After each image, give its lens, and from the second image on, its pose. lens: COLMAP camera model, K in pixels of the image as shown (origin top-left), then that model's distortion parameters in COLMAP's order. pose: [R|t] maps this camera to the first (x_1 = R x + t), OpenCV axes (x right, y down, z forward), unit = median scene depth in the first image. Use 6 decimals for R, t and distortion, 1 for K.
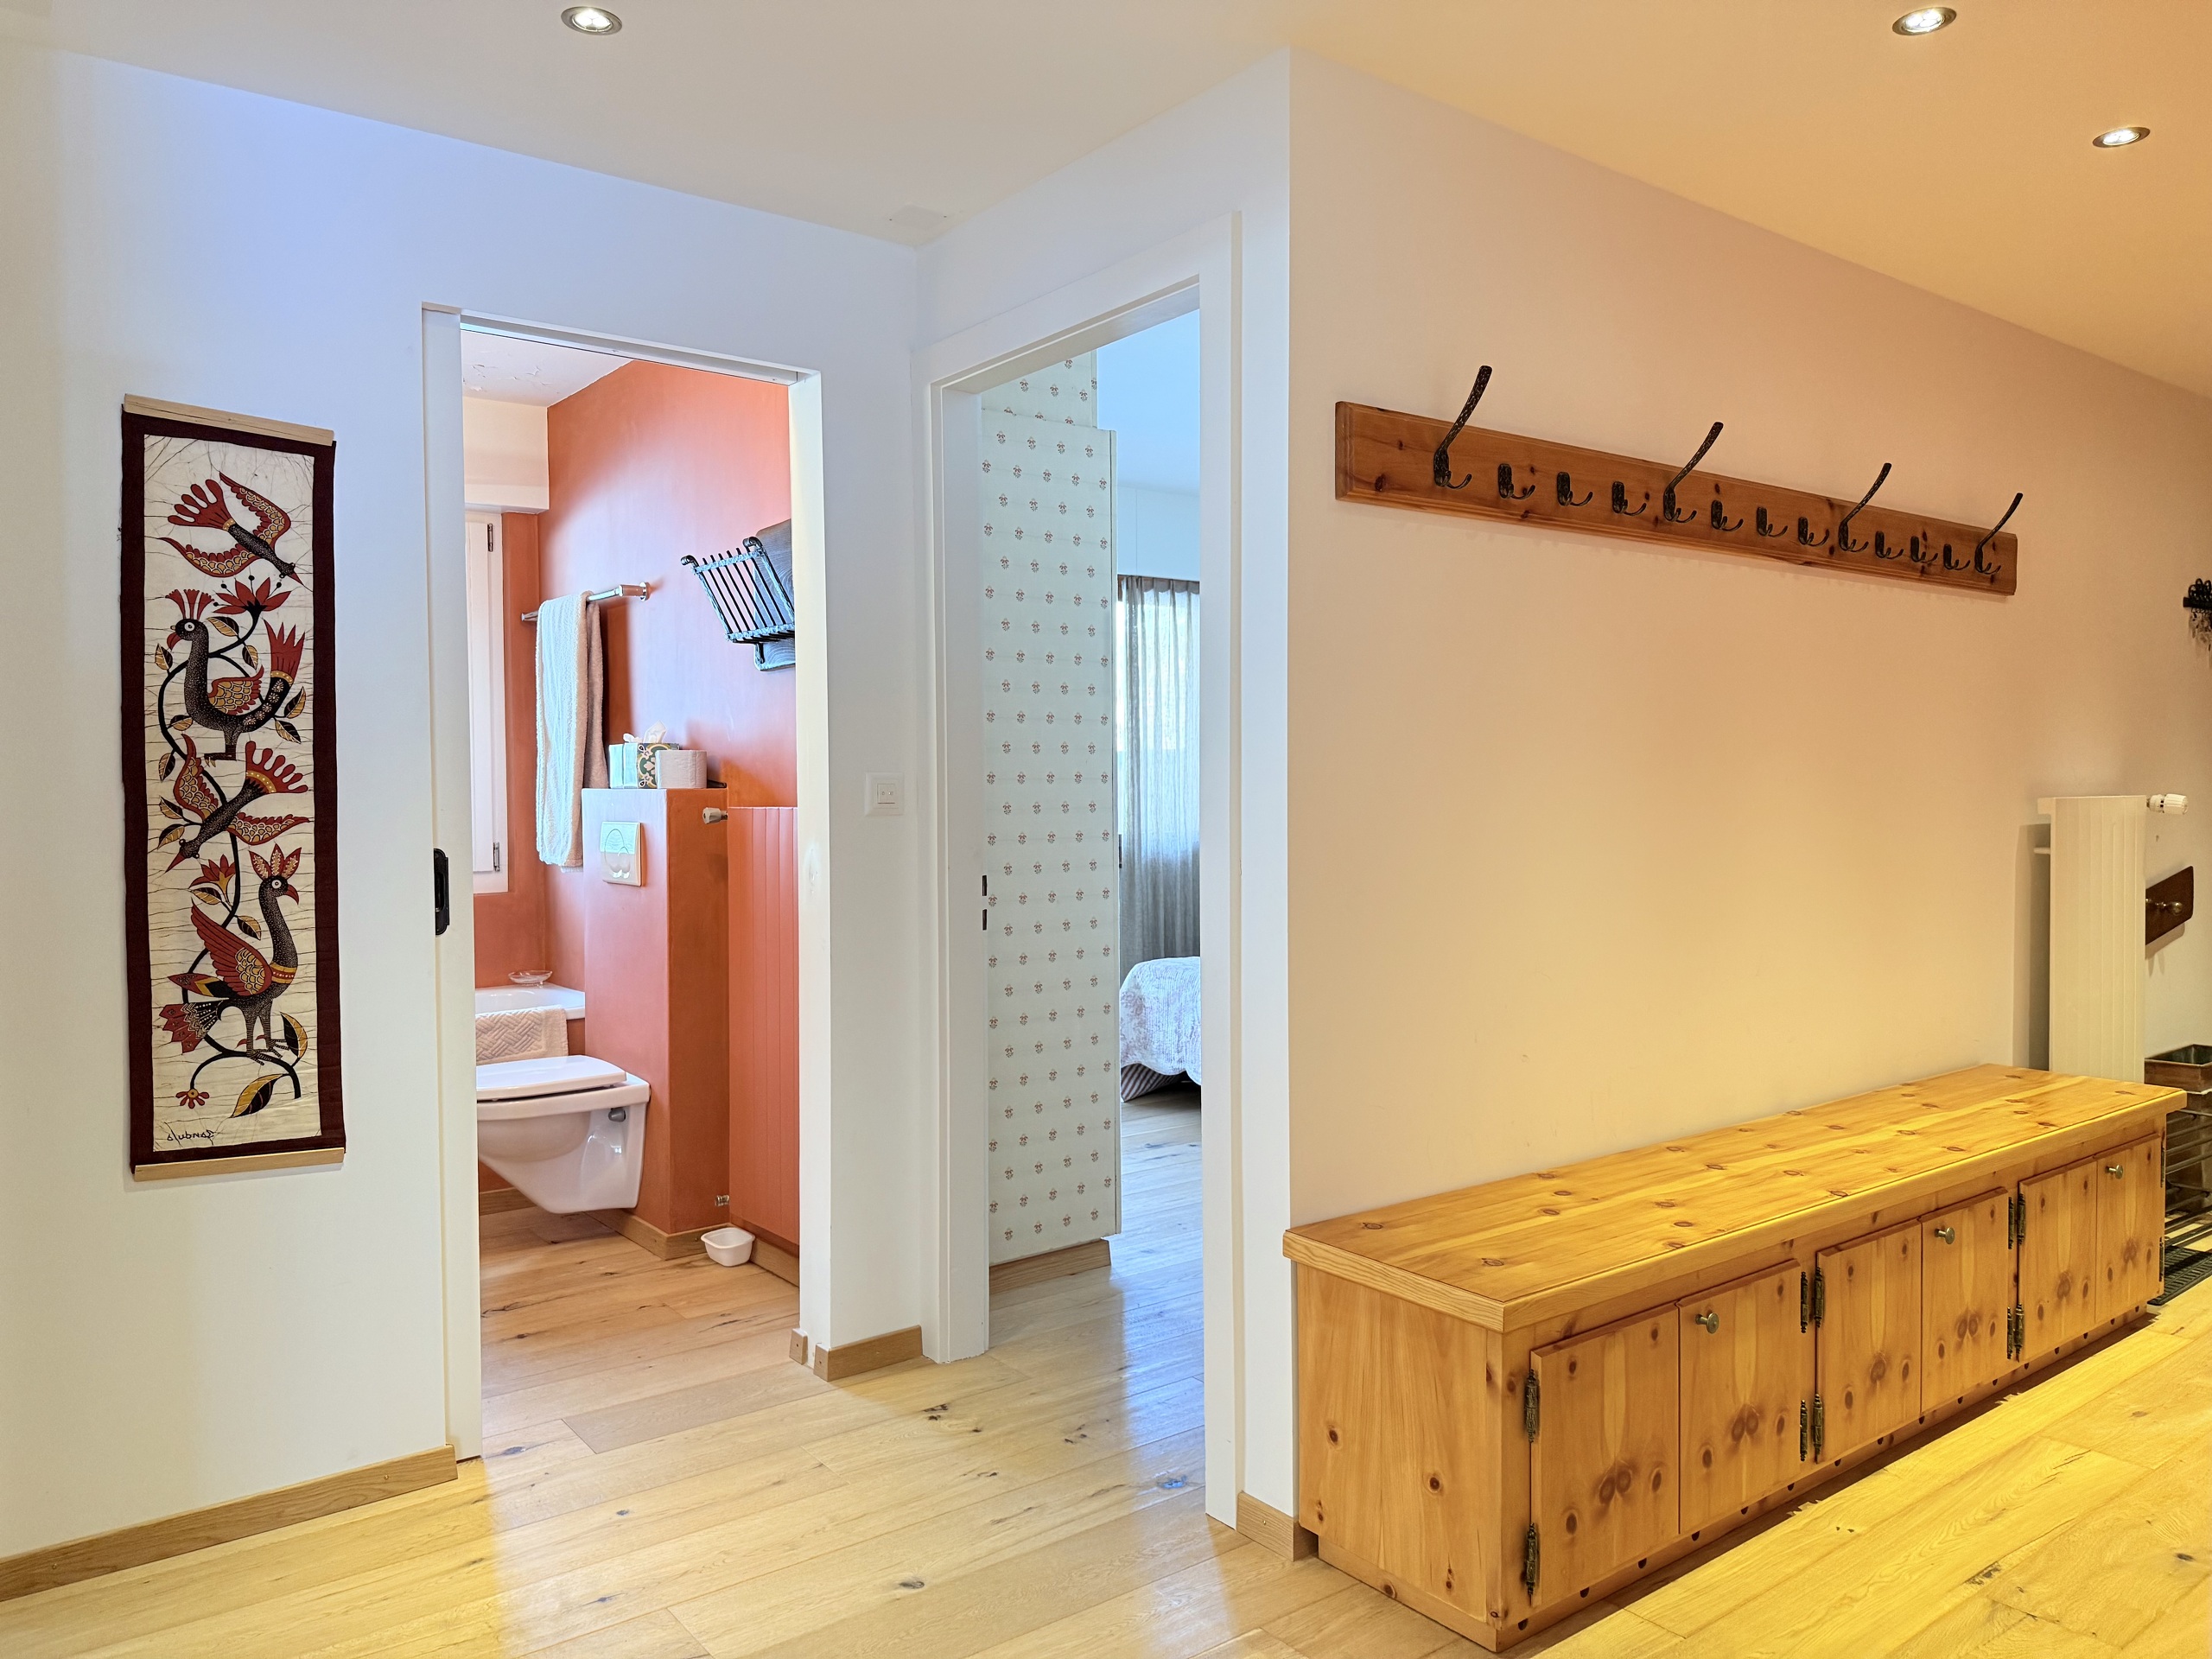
lens RADIAL K [[1561.6, 0, 1093.8], [0, 1561.6, 834.8], [0, 0, 1]] dist [0.108887, -0.138197]
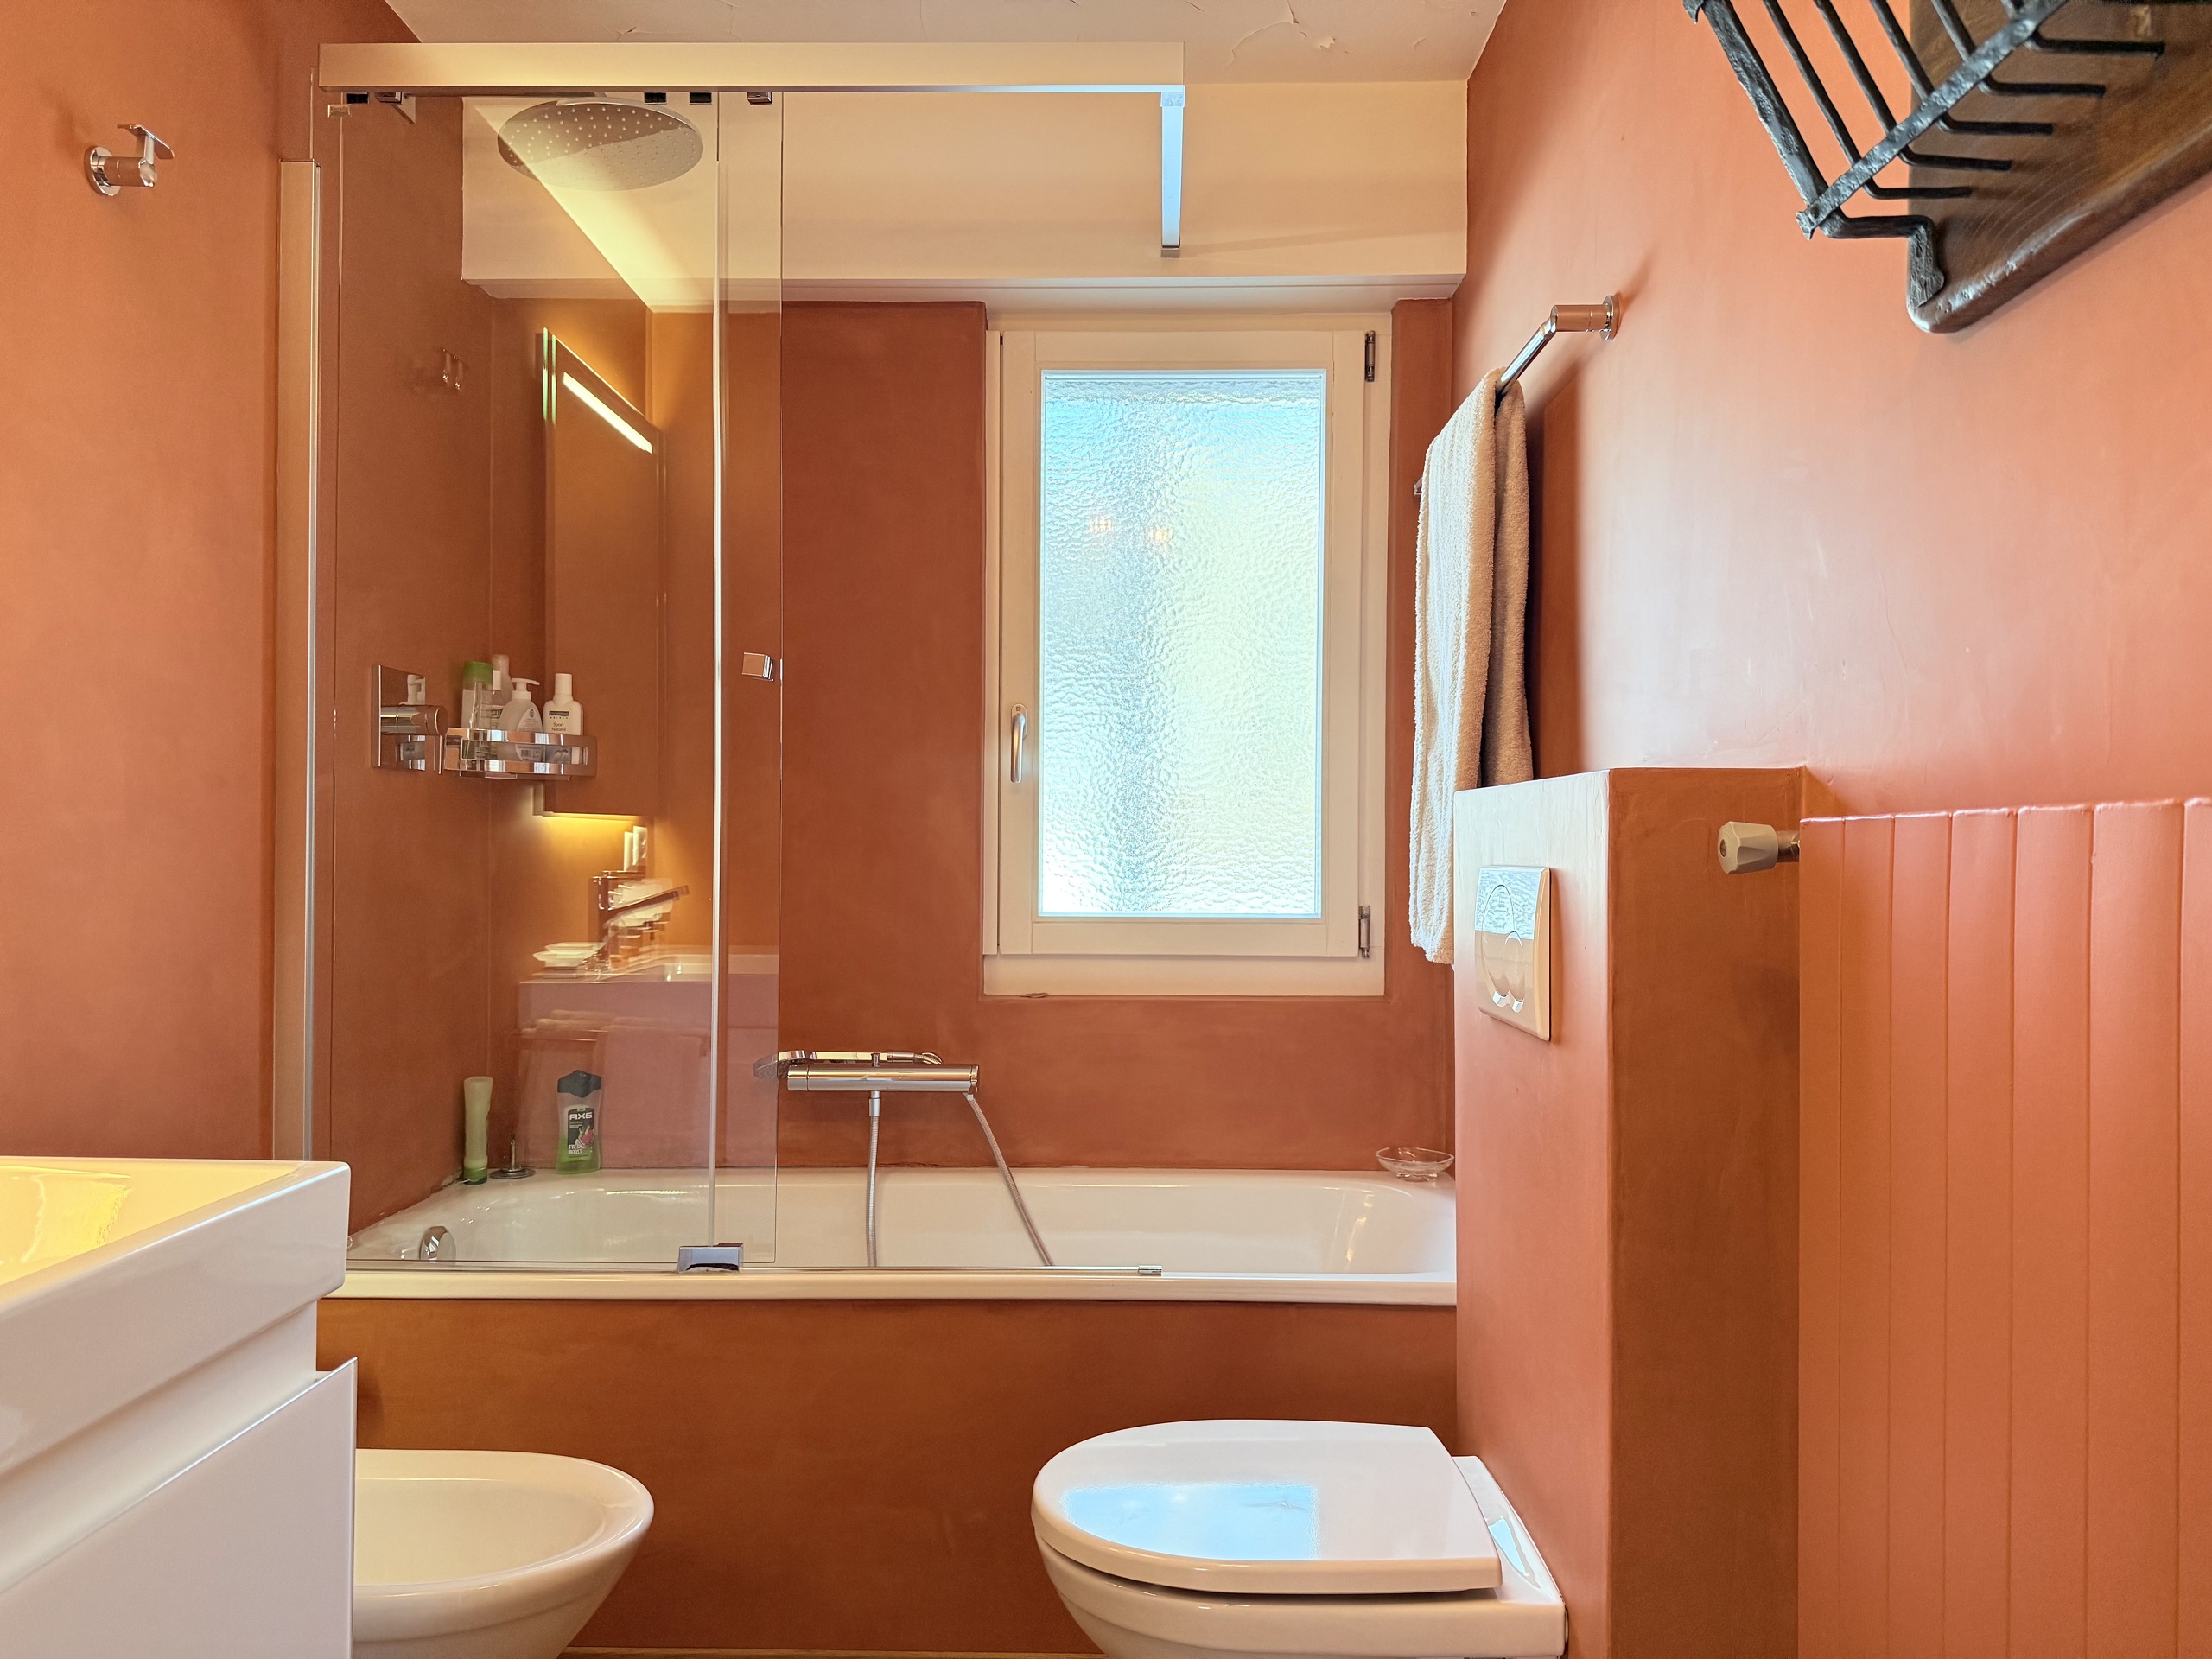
lens RADIAL K [[1561.6, 0, 1093.8], [0, 1561.6, 834.8], [0, 0, 1]] dist [0.108887, -0.138197]
pose [[0.785878, 0.002380, -0.618377, -0.126228], [-0.024981, 0.999298, -0.027902, -0.002153], [0.617877, 0.037375, 0.785386, 0.565451]]
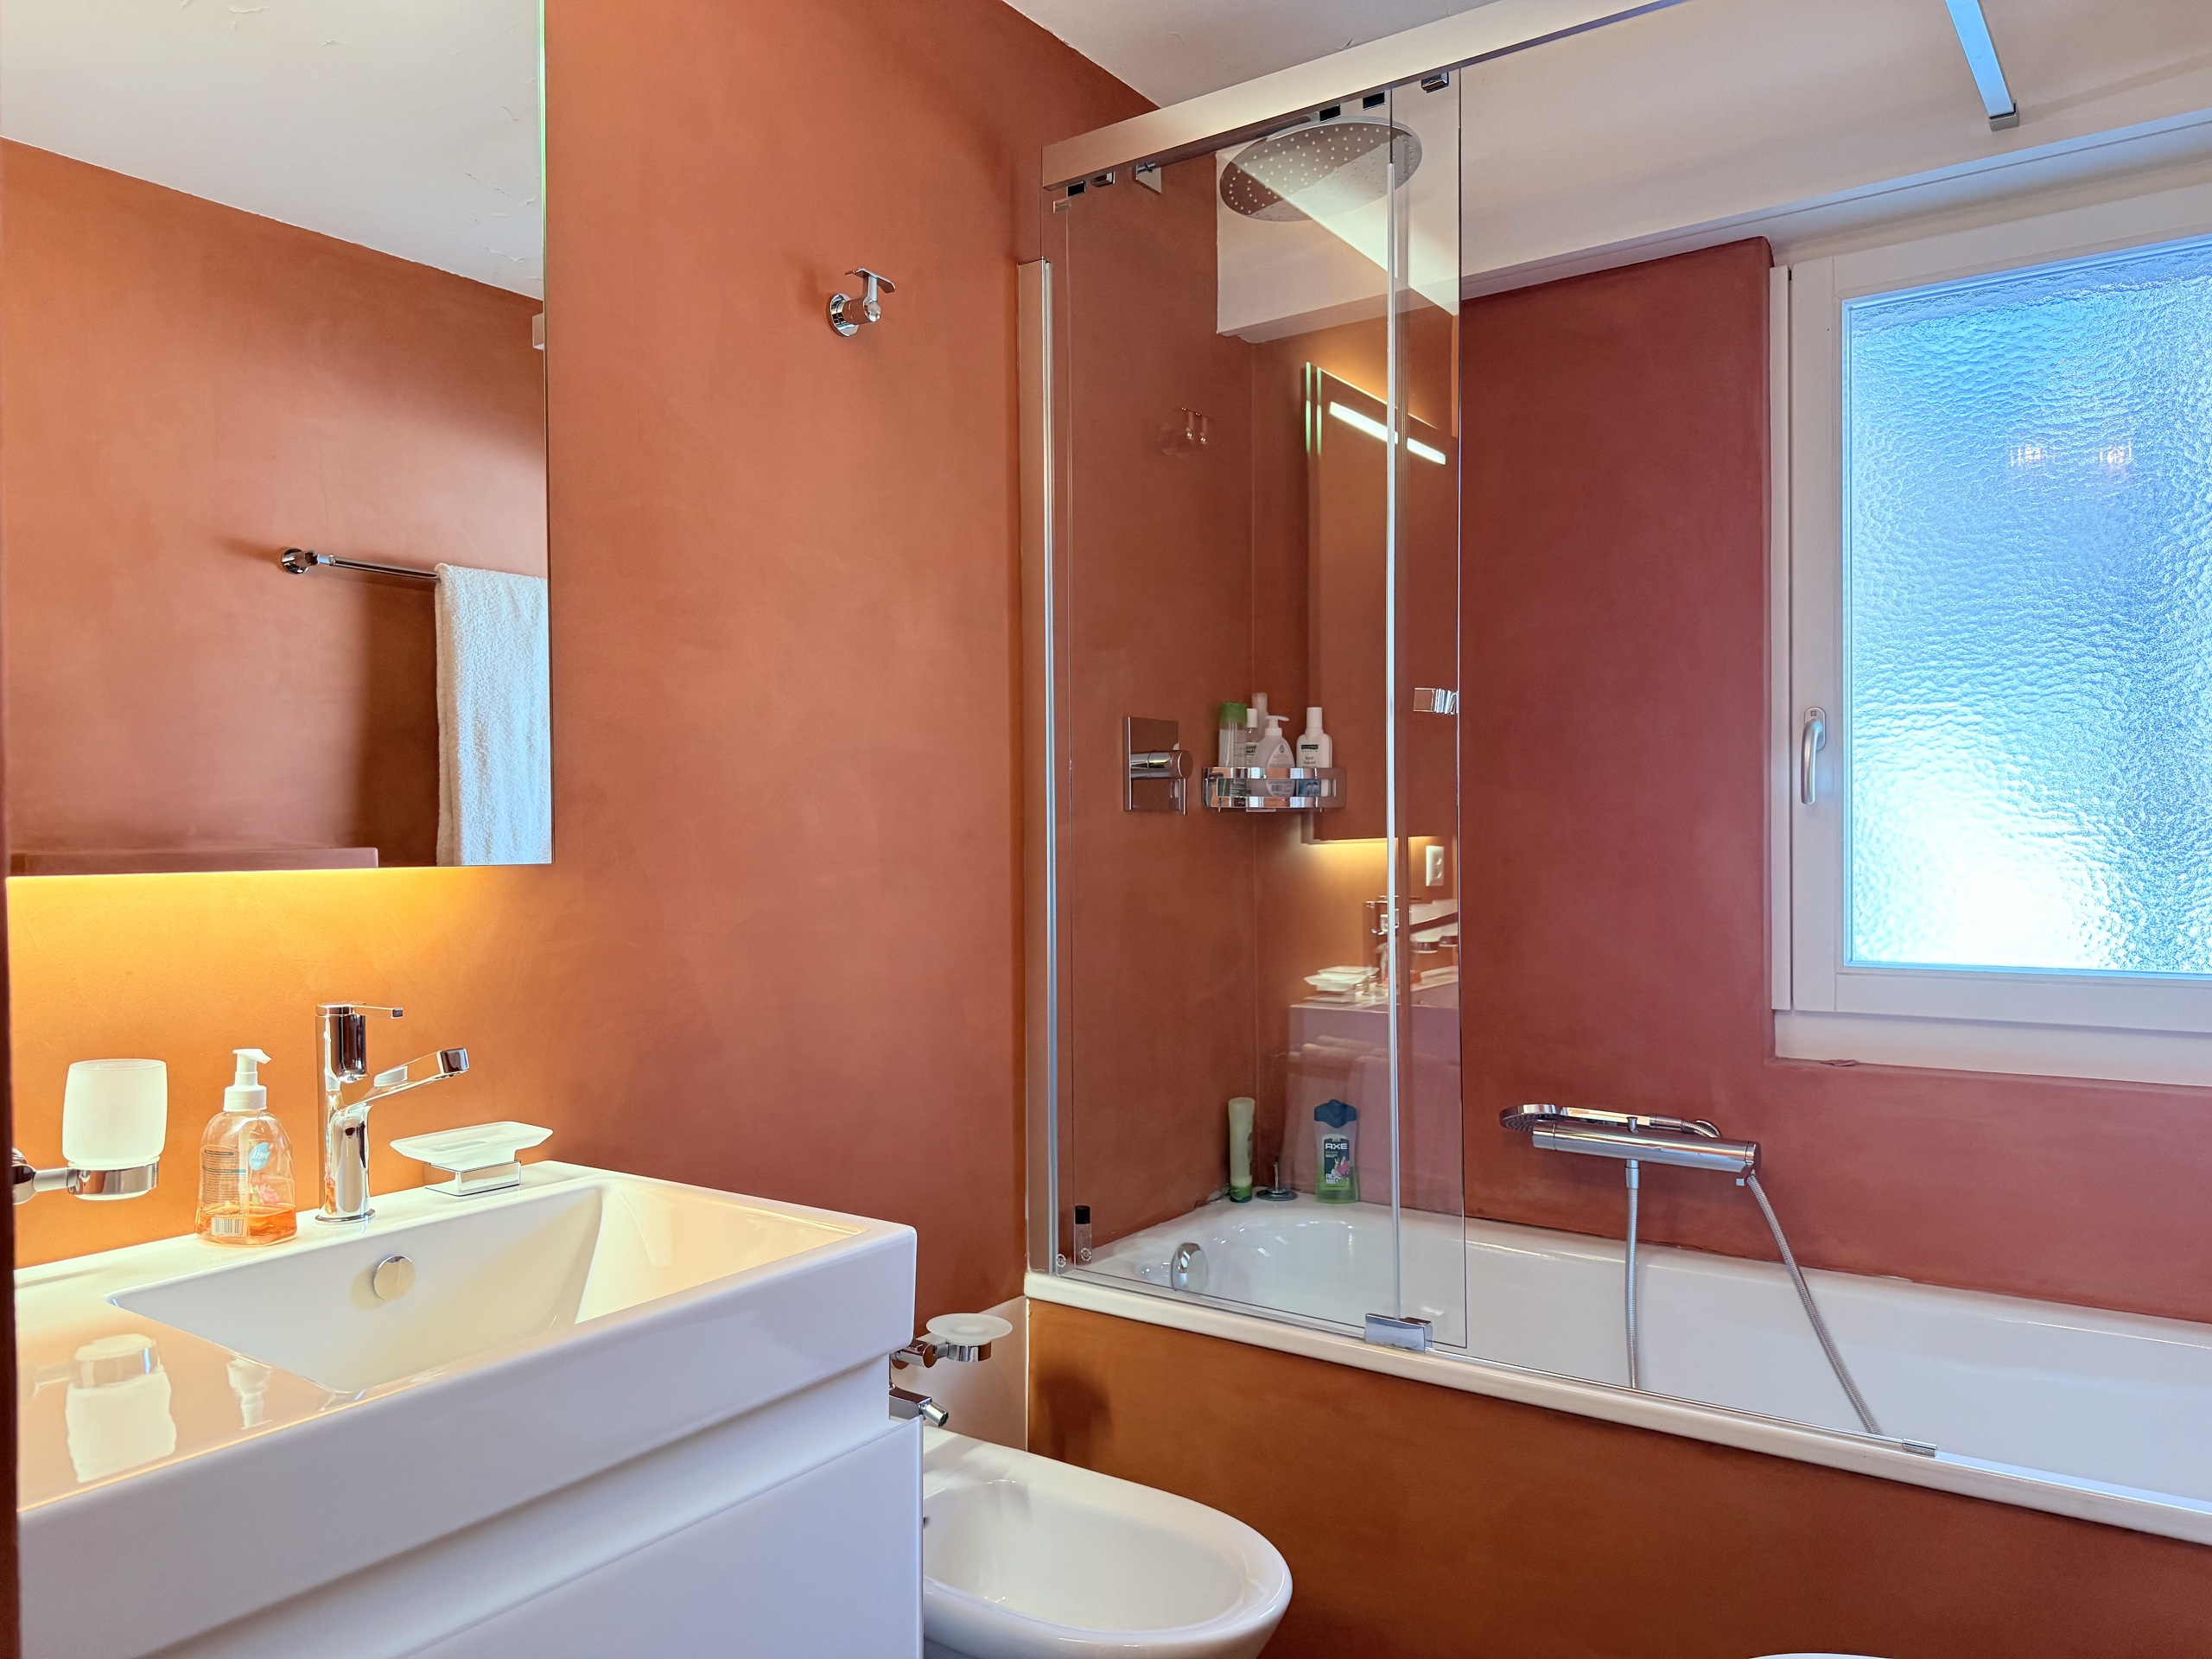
lens RADIAL K [[1549.7, 0, 1110.4], [0, 1549.7, 845.9], [0, 0, 1]] dist [0.157696, -0.235439]
pose [[0.317141, 0.014119, -0.948273, -0.110868], [-0.021135, 0.999746, 0.007817, -0.028829], [0.948143, 0.017562, 0.317359, 0.661720]]
